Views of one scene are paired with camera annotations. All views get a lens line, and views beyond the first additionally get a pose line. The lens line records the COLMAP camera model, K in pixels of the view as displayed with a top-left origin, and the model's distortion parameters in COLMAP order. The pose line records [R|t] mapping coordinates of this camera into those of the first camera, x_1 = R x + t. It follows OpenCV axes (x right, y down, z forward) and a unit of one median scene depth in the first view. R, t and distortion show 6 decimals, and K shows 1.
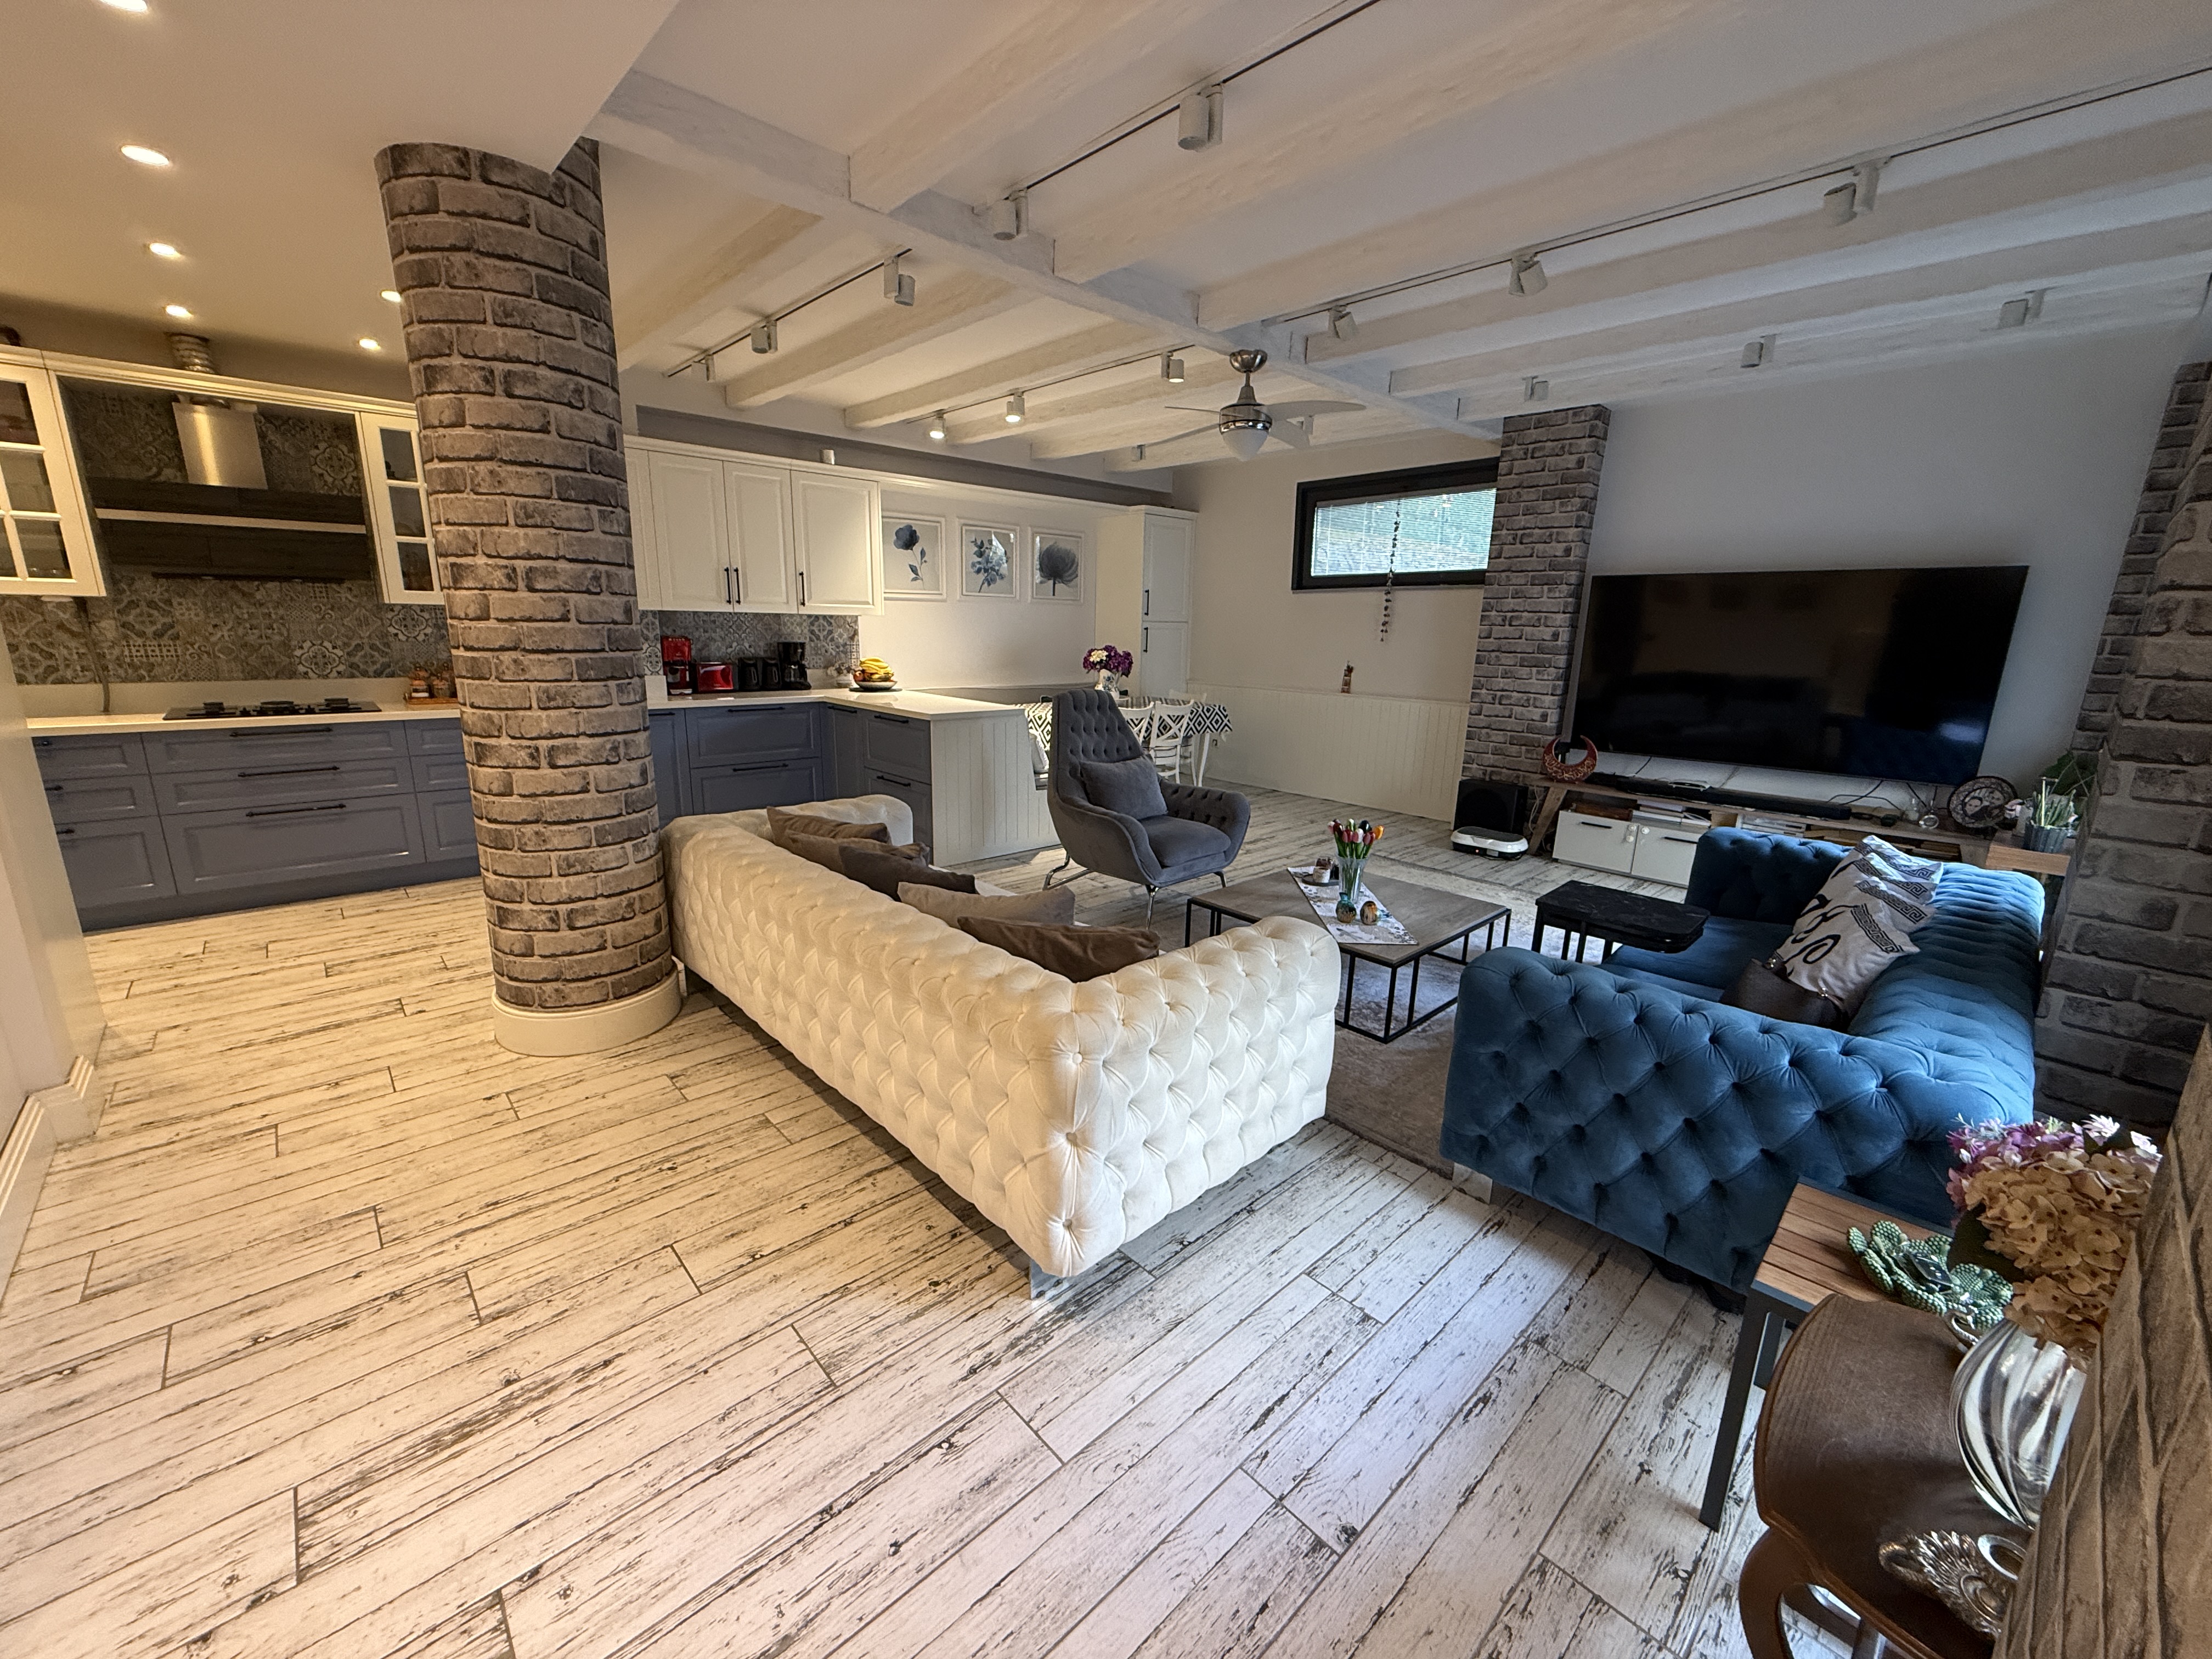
lens RADIAL K [[879.1, 0, 1095.3], [0, 879.1, 829.1], [0, 0, 1]] dist [0.000710, -0.000223]
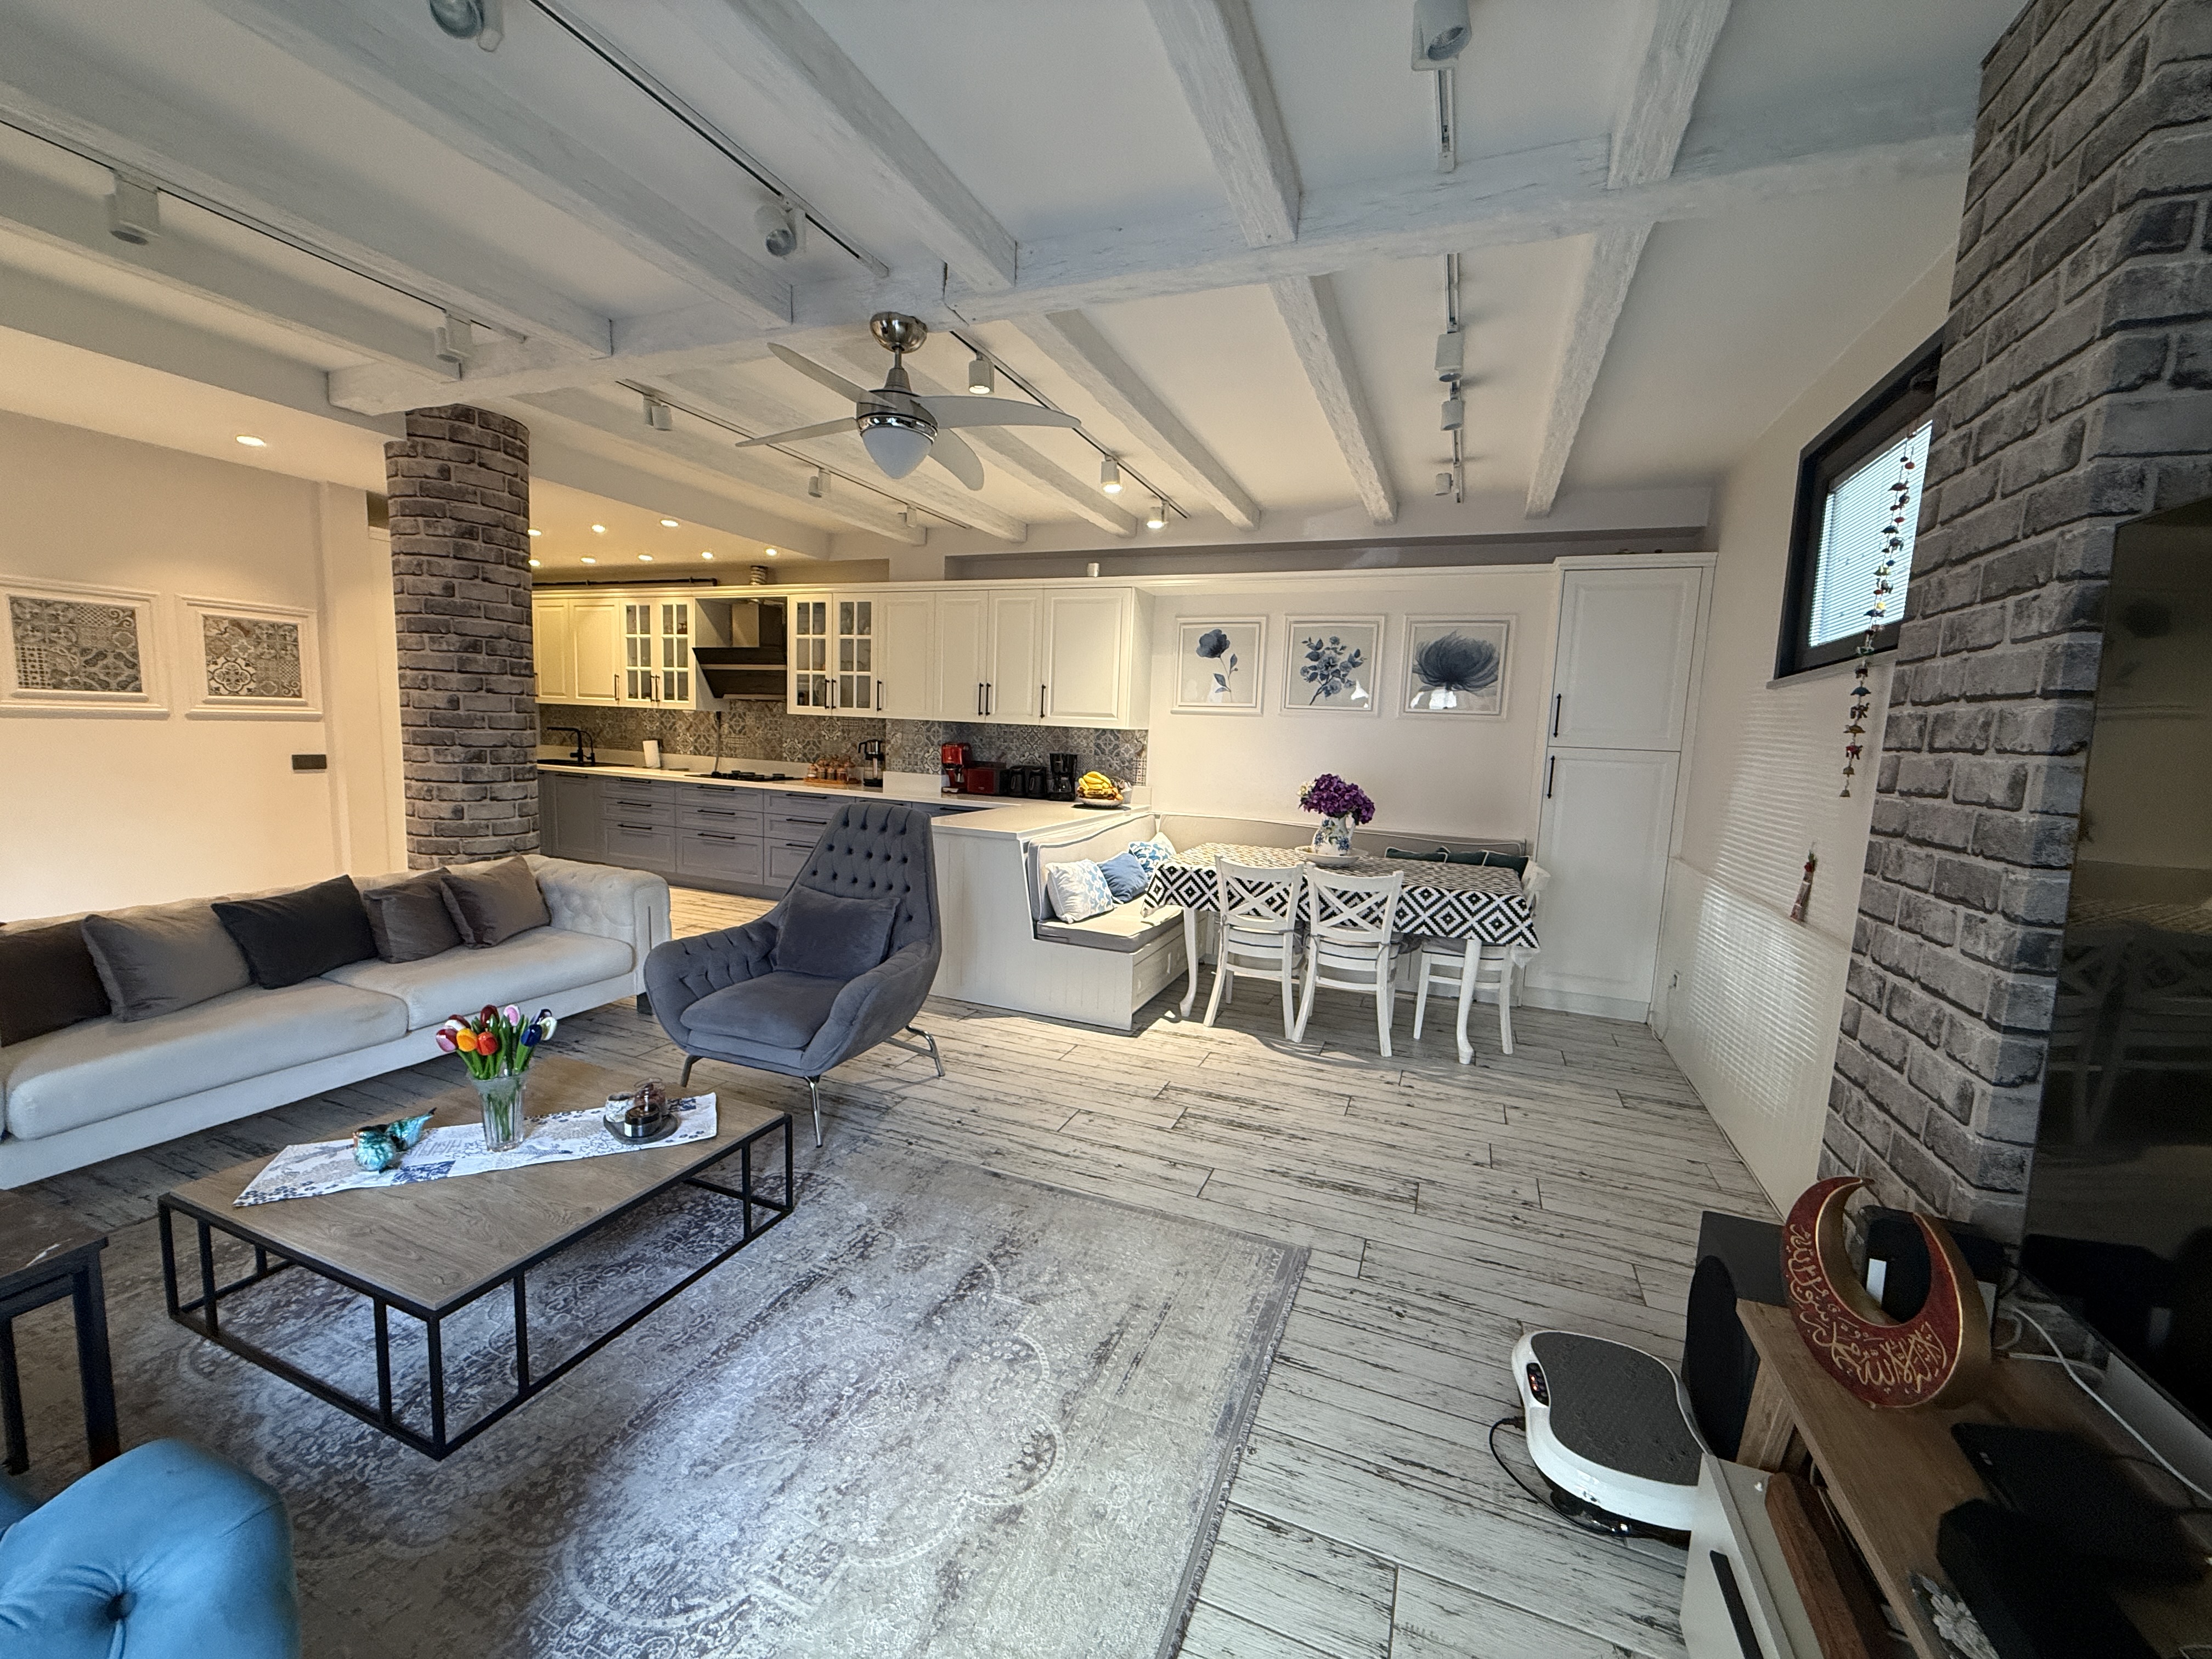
lens RADIAL K [[879.1, 0, 1105.7], [0, 879.1, 826.6], [0, 0, 1]] dist [0.000710, -0.000223]
pose [[0.431475, 0.097355, -0.896857, 0.590374], [-0.239645, 0.970810, -0.009909, -0.134747], [0.869713, 0.219203, 0.442211, 0.620504]]
